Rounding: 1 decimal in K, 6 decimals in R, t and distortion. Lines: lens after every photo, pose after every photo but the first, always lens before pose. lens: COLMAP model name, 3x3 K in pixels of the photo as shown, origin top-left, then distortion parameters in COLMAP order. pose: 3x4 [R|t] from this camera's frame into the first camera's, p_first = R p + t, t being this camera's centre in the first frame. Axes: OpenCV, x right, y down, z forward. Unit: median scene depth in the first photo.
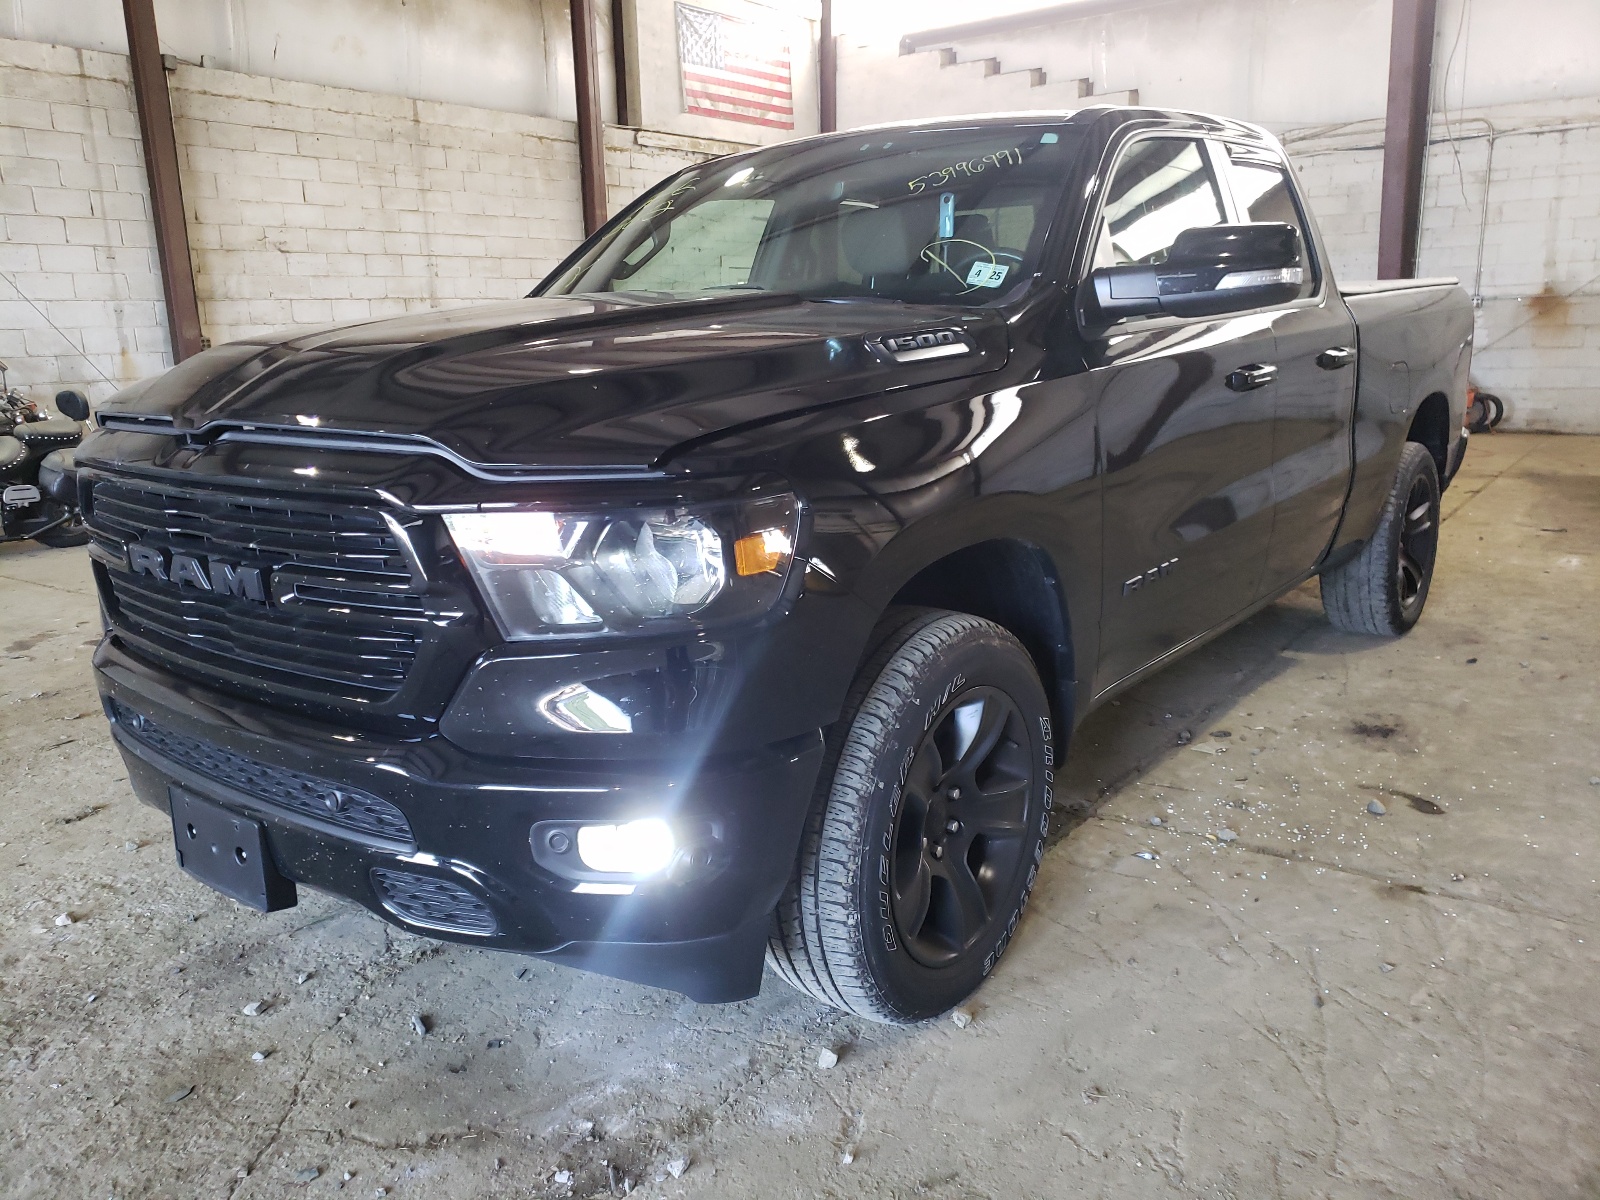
lens RADIAL K [[1254.7, 0, 800.0], [0, 1254.7, 600.0], [0, 0, 1]] dist [0.009055, 0.074945]
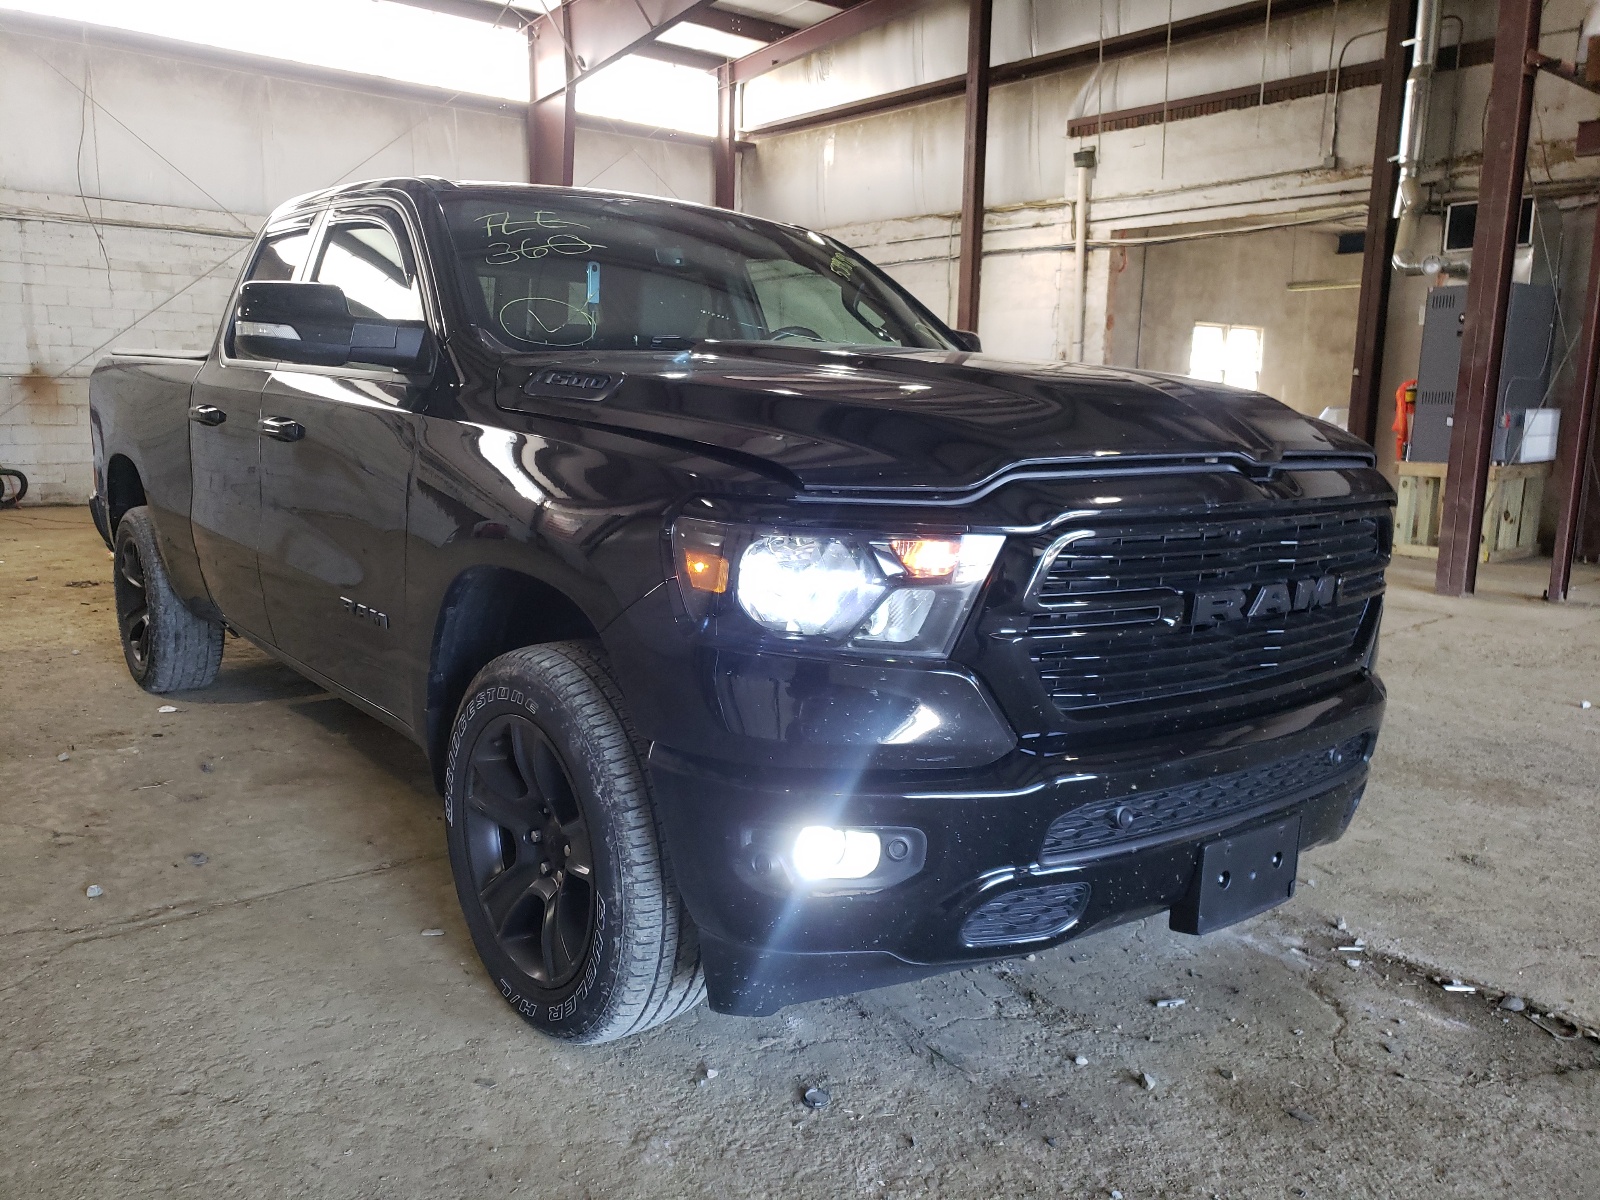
lens RADIAL K [[1209.5, 0, 776.9], [0, 1209.5, 629.0], [0, 0, 1]] dist [-0.012237, 0.056168]
pose [[0.251611, -0.163307, 0.953951, -0.248846], [0.197935, 0.973511, 0.114449, -0.030684], [-0.947372, 0.160024, 0.277270, 0.183223]]
